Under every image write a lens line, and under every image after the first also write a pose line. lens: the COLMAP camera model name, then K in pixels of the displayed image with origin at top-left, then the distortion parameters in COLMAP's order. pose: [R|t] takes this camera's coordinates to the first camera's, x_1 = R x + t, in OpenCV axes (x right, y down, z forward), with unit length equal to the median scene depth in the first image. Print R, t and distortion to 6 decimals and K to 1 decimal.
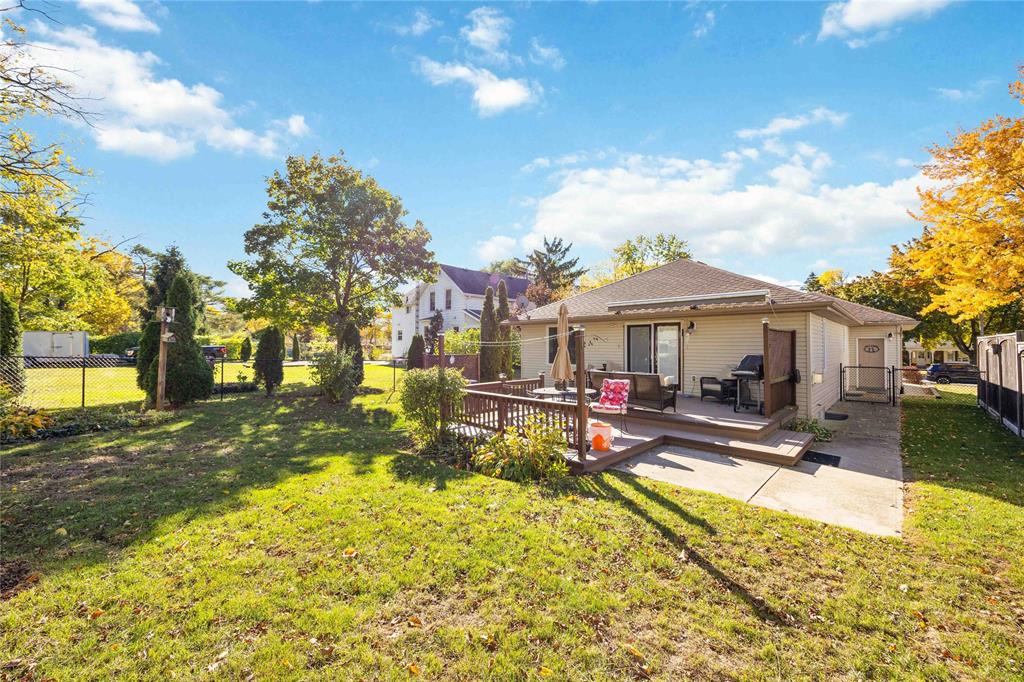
lens RADIAL K [[386.3, 0, 505.9], [0, 386.3, 342.8], [0, 0, 1]] dist [0.003147, 0.000156]
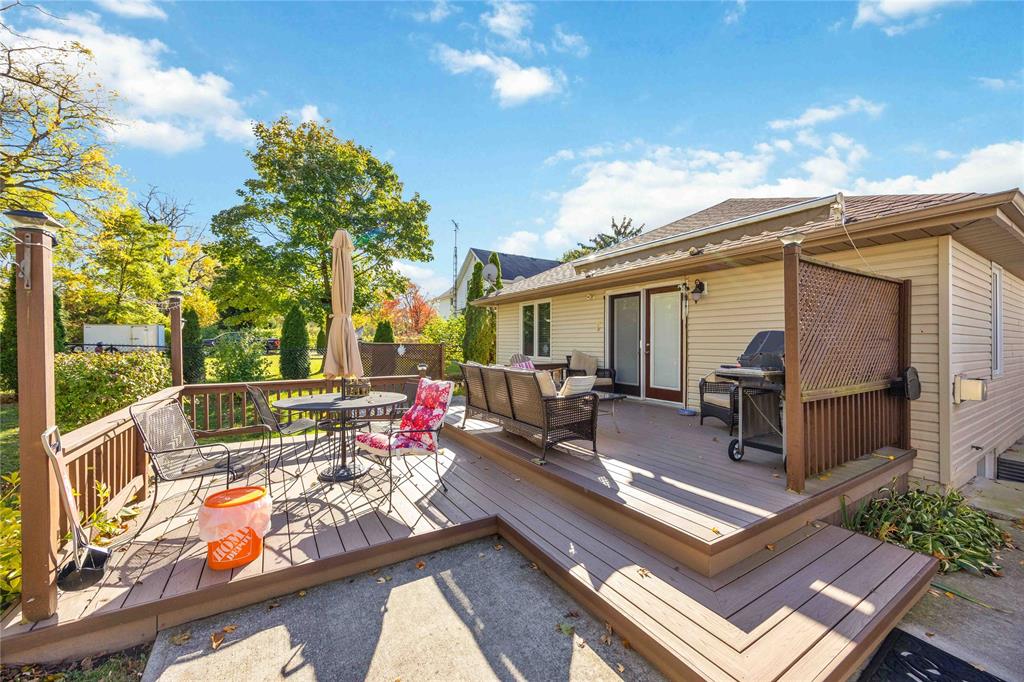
lens RADIAL K [[386.3, 0, 508.8], [0, 386.3, 340.1], [0, 0, 1]] dist [0.003147, 0.000156]
pose [[0.973971, 0.002070, -0.226662, 0.296718], [-0.002083, 0.999998, 0.000182, 0.027992], [0.226662, 0.000295, 0.973974, 0.341215]]
